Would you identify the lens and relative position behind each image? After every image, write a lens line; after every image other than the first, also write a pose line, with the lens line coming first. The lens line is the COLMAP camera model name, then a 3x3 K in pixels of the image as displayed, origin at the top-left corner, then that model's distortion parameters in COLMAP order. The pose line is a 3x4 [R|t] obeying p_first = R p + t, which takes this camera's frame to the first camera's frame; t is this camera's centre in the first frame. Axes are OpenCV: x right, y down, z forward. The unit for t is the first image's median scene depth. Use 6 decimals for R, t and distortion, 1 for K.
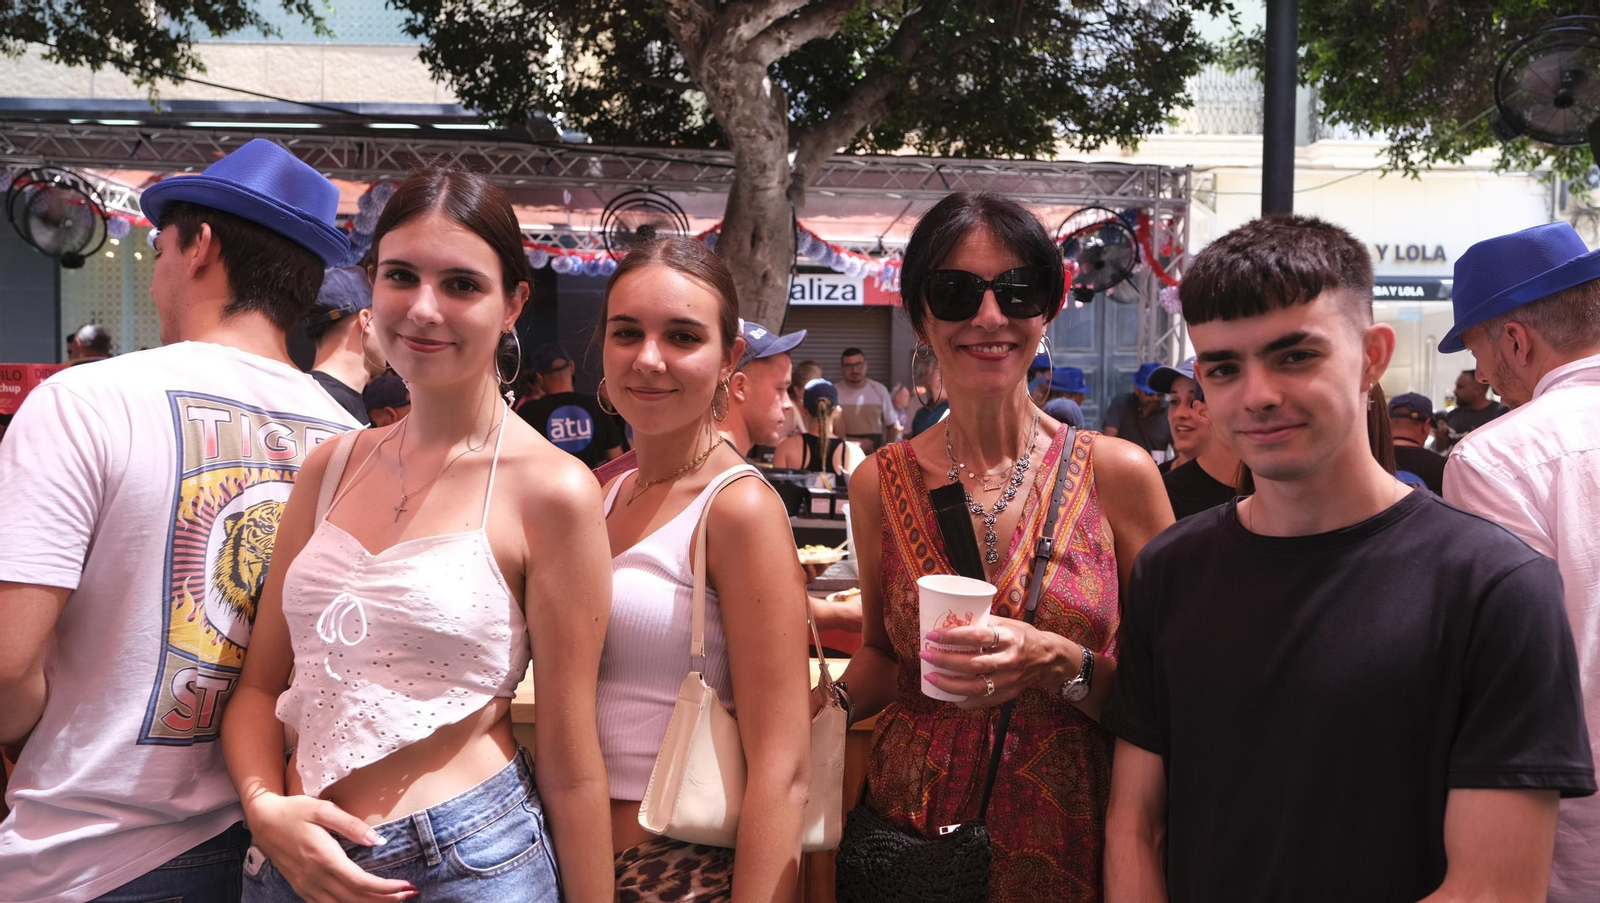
lens RADIAL K [[1129.2, 0, 802.6], [0, 1129.2, 445.0], [0, 0, 1]] dist [-0.031294, 0.013310]
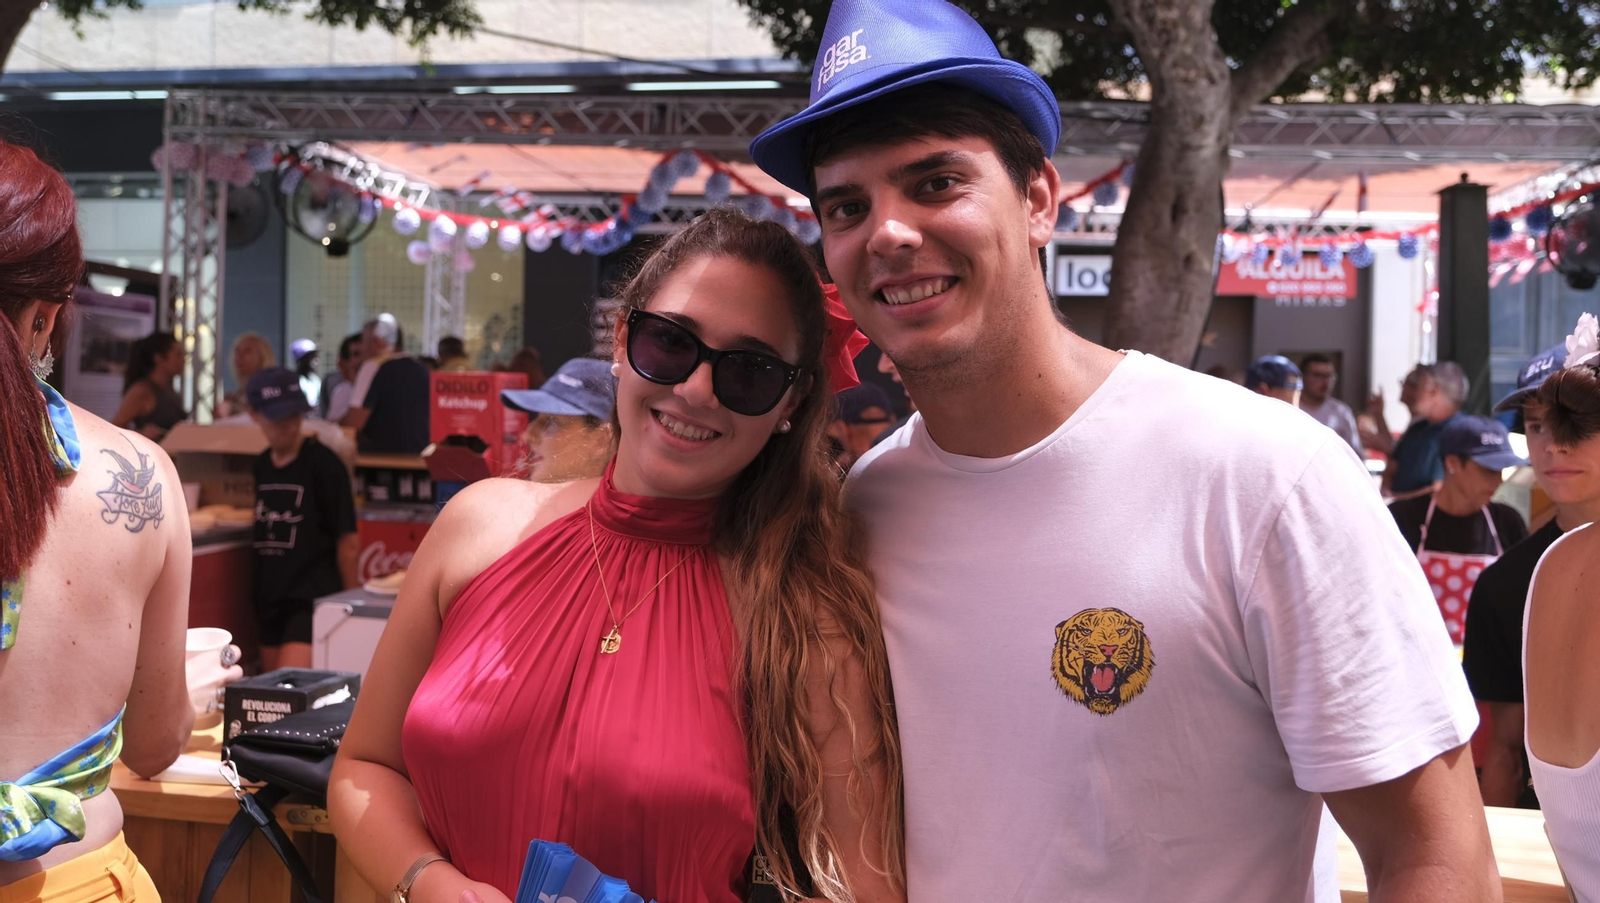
lens RADIAL K [[1343.3, 0, 804.0], [0, 1343.3, 452.2], [0, 0, 1]] dist [-0.031163, 0.034692]
pose [[0.984868, 0.014393, -0.172710, -0.106303], [-0.015520, 0.999866, -0.005180, -0.004928], [0.172612, 0.007782, 0.984959, 0.029392]]
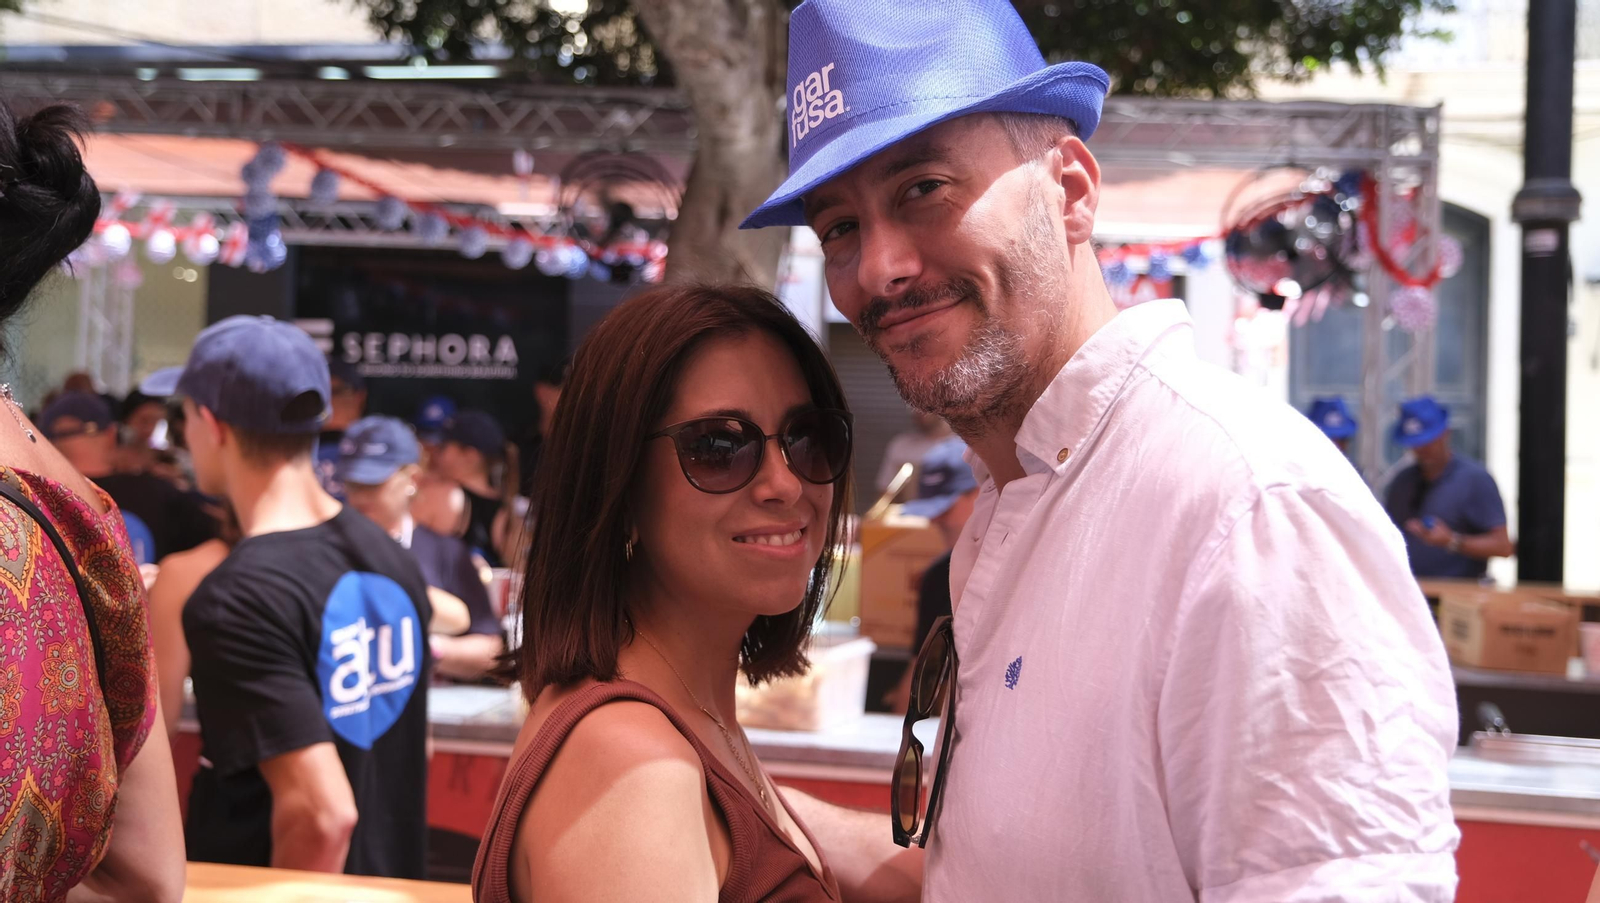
lens RADIAL K [[1608.8, 0, 801.1], [0, 1608.8, 444.6], [0, 0, 1]] dist [-0.035348, 0.000000]
pose [[0.987891, 0.014958, -0.154426, 0.122580], [-0.023005, 0.998461, -0.050455, 0.002522], [0.153433, 0.053396, 0.986715, 0.047659]]
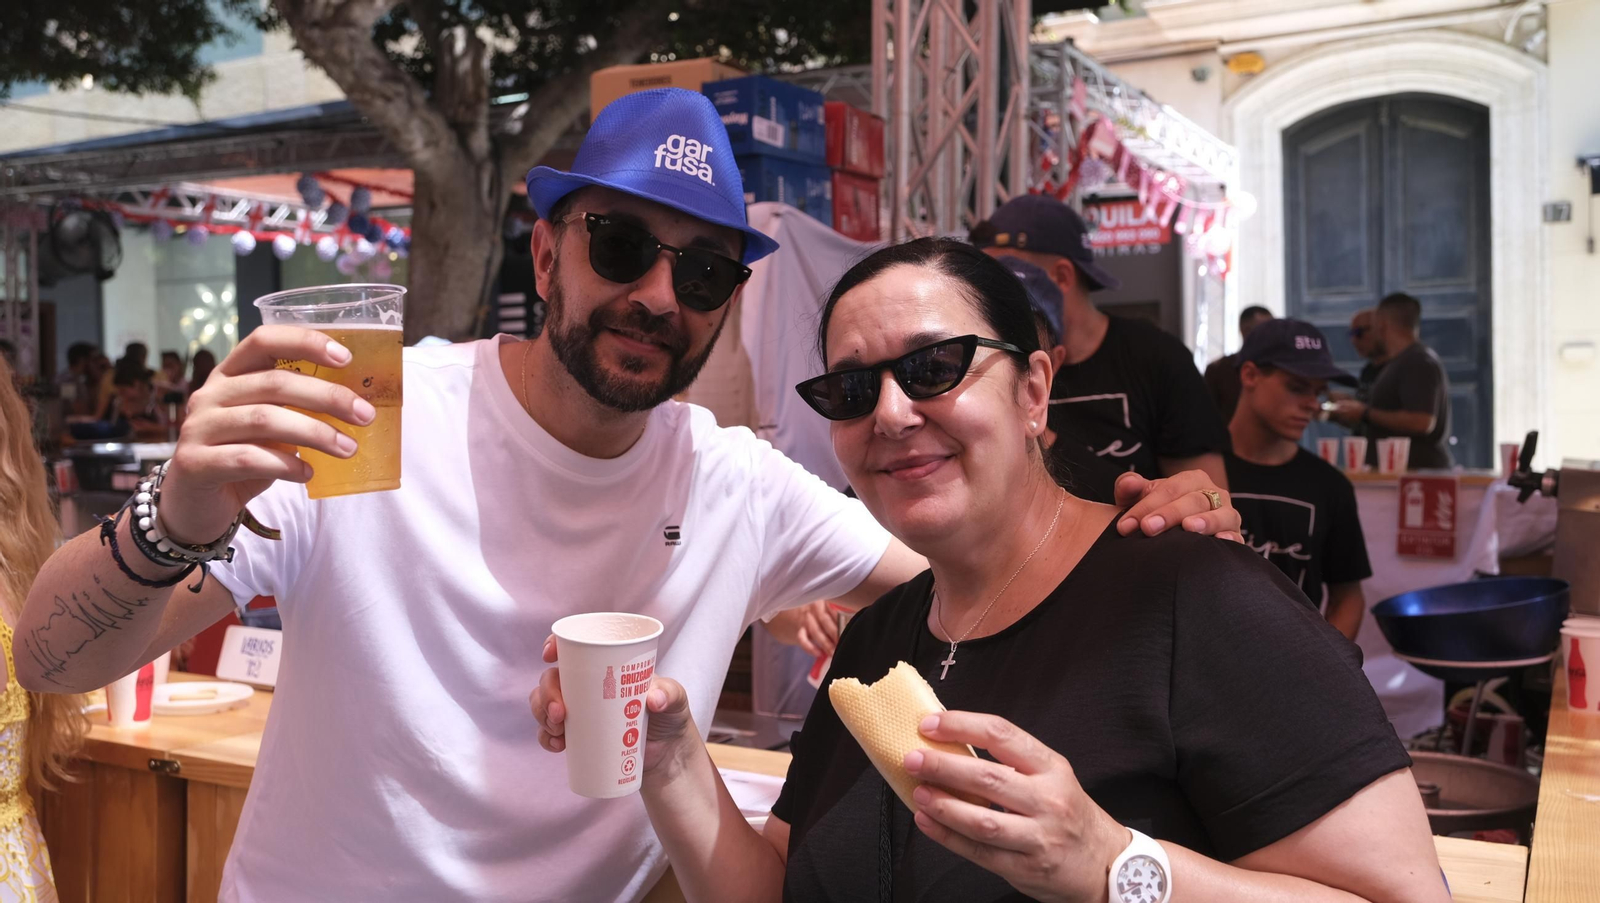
lens RADIAL K [[1472.3, 0, 773.9], [0, 1472.3, 456.7], [0, 0, 1]] dist [-0.018618, 0.000000]
pose [[0.860383, -0.006160, -0.509611, 0.641444], [0.009351, 0.999949, 0.003700, 0.016830], [0.509563, -0.007949, 0.860397, 0.080420]]
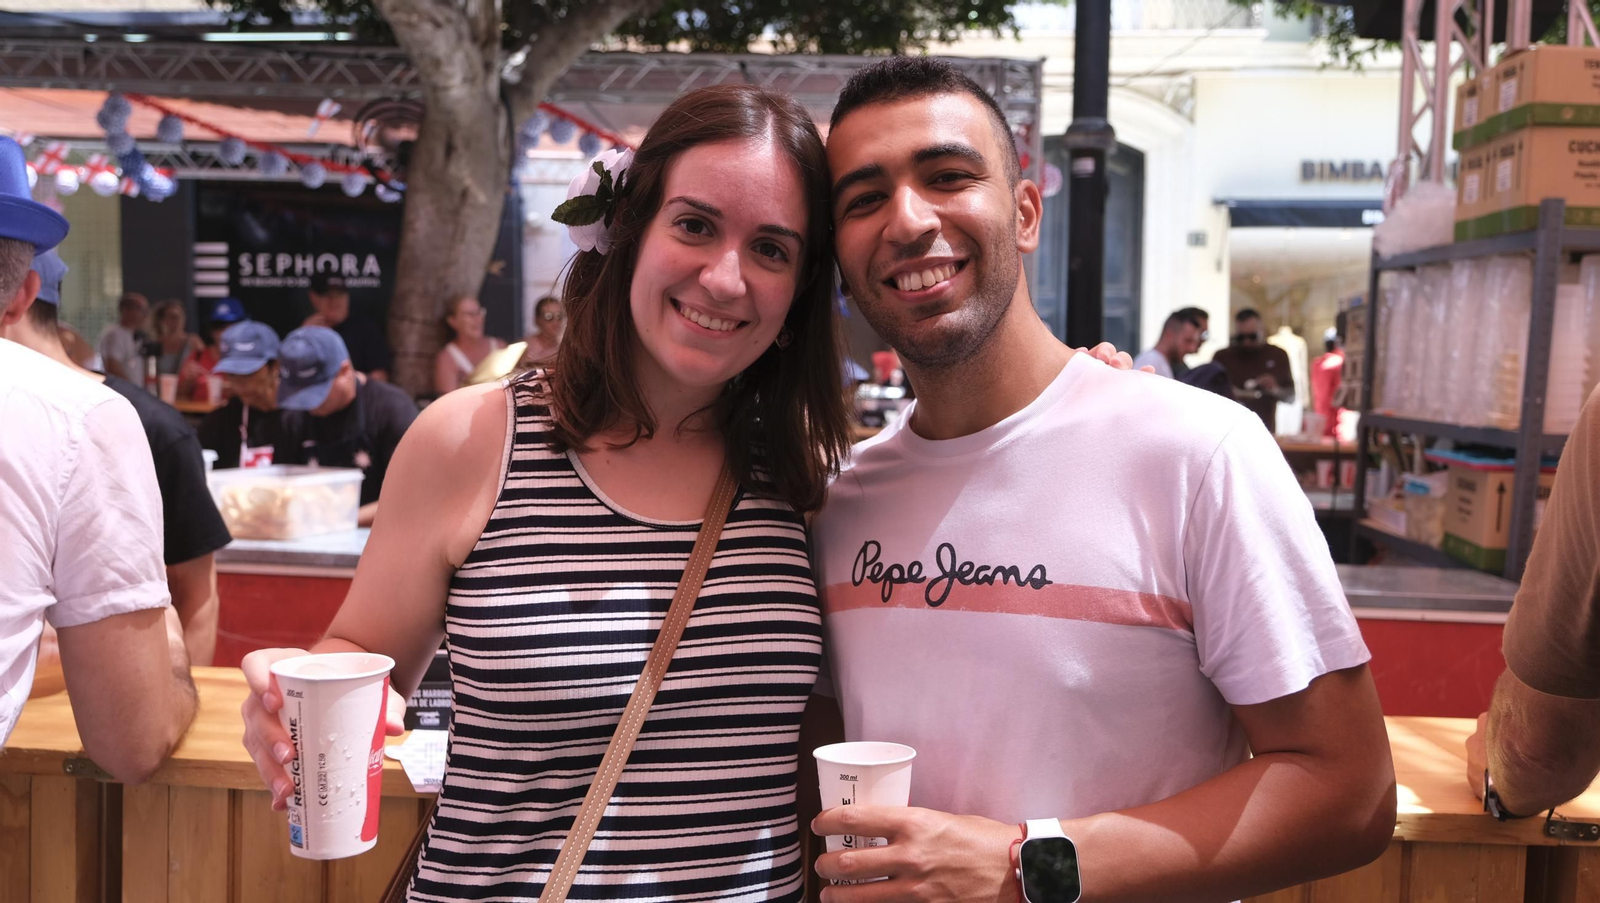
lens RADIAL K [[1268.8, 0, 808.9], [0, 1268.8, 450.5], [0, 0, 1]] dist [-0.031881, 0.027236]
pose [[0.997288, 0.006899, -0.073273, 0.235723], [-0.004407, 0.999408, 0.034121, 0.008344], [0.073465, -0.033706, 0.996728, 0.050604]]
